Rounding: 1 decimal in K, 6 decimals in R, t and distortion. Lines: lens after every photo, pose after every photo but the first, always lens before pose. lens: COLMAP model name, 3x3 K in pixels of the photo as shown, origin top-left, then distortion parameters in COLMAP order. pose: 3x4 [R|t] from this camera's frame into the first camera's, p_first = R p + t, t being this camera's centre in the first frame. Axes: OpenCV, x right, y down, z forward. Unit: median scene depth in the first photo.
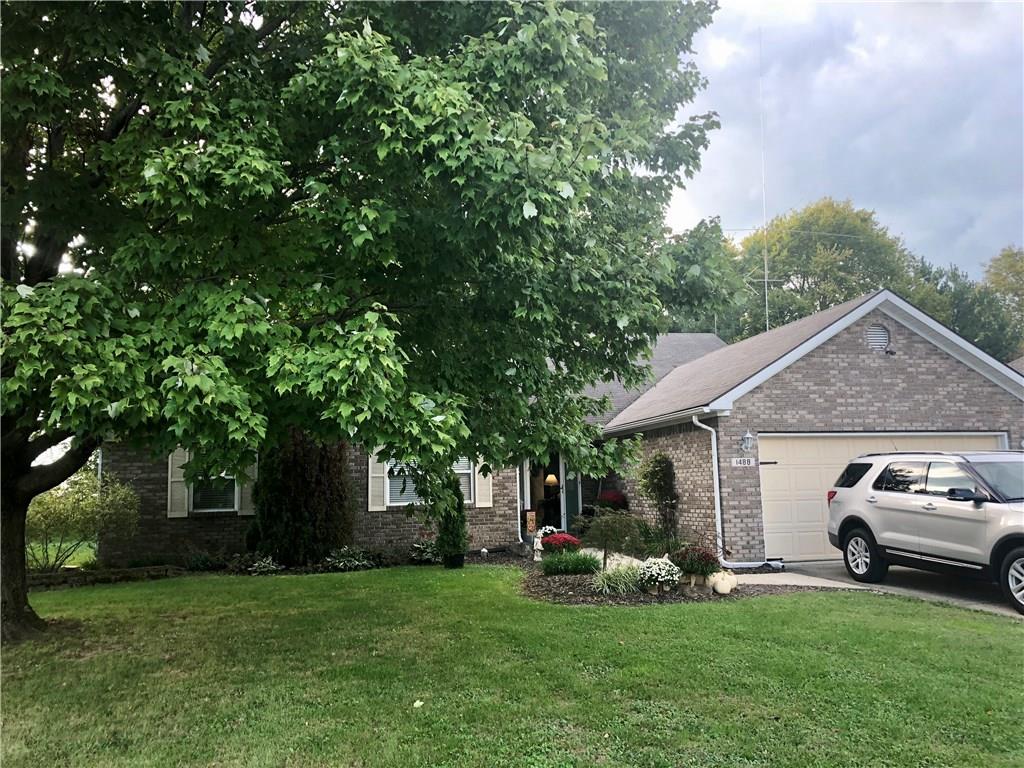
lens RADIAL K [[836.4, 0, 512.0], [0, 836.4, 384.0], [0, 0, 1]] dist [0.049551, -0.084042]
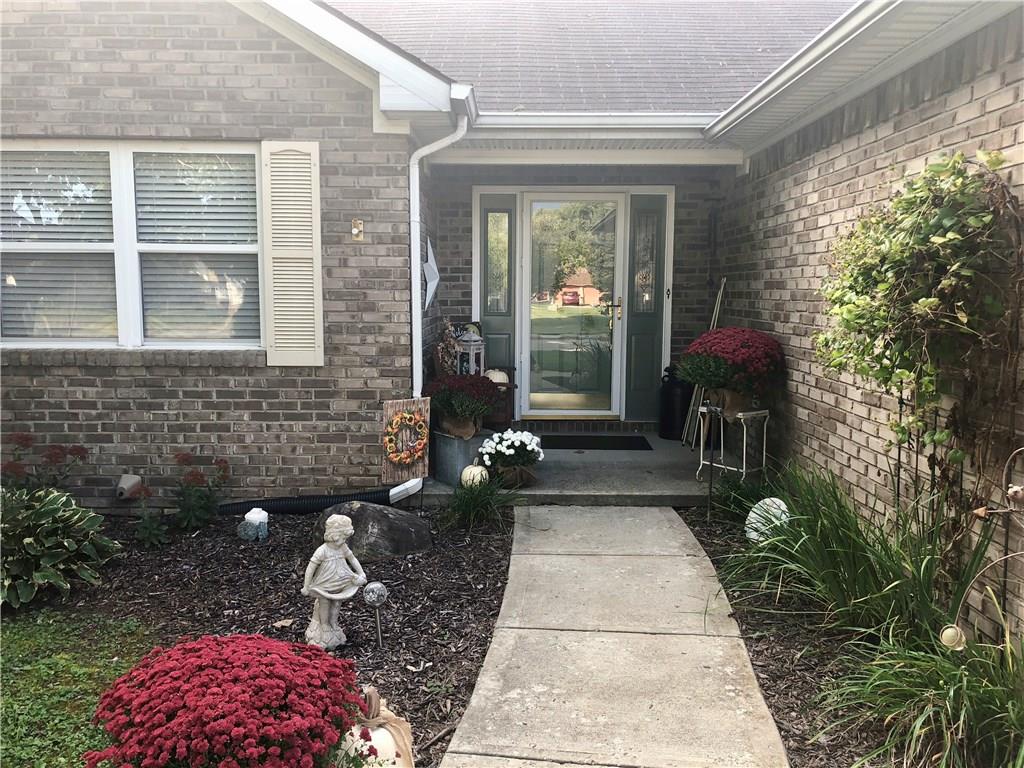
lens RADIAL K [[837.9, 0, 501.9], [0, 837.9, 387.8], [0, 0, 1]] dist [0.064490, -0.066955]
pose [[0.972312, 0.056769, -0.226687, 0.137054], [-0.000789, 0.970837, 0.239741, 0.098730], [0.233686, -0.232924, 0.944001, 0.886230]]
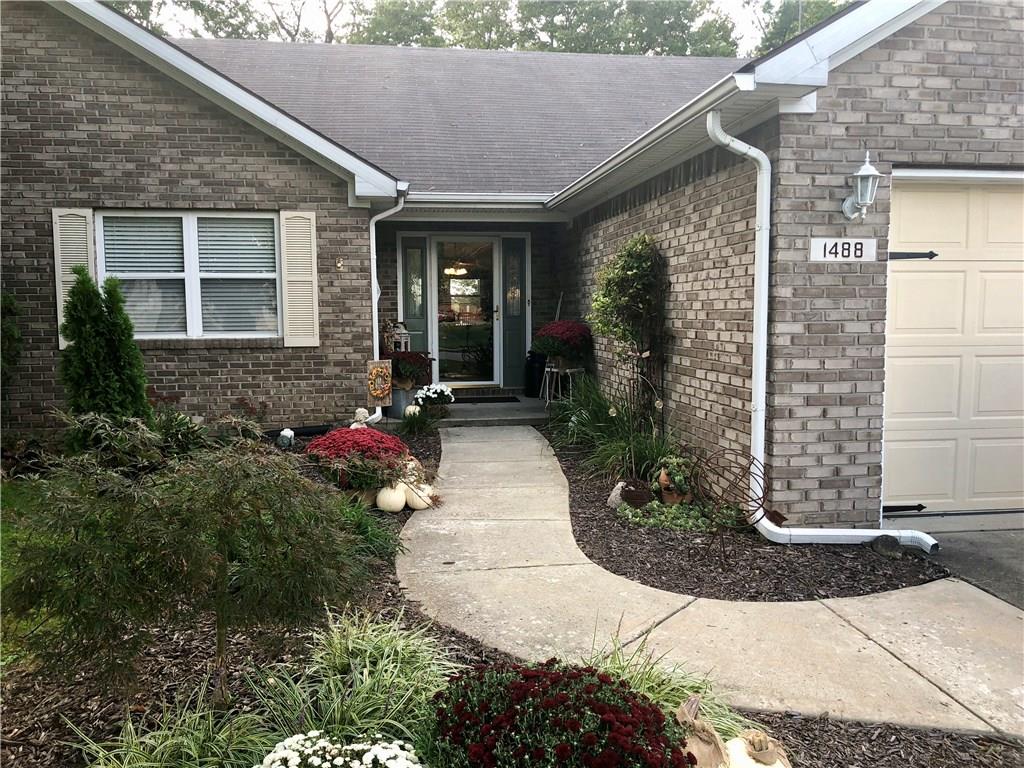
lens RADIAL K [[836.4, 0, 512.0], [0, 836.4, 384.0], [0, 0, 1]] dist [0.049551, -0.084042]
pose [[0.996608, 0.026267, -0.077993, 0.164126], [-0.009002, 0.976804, 0.213947, 0.072971], [0.081804, -0.212520, 0.973727, 0.626216]]
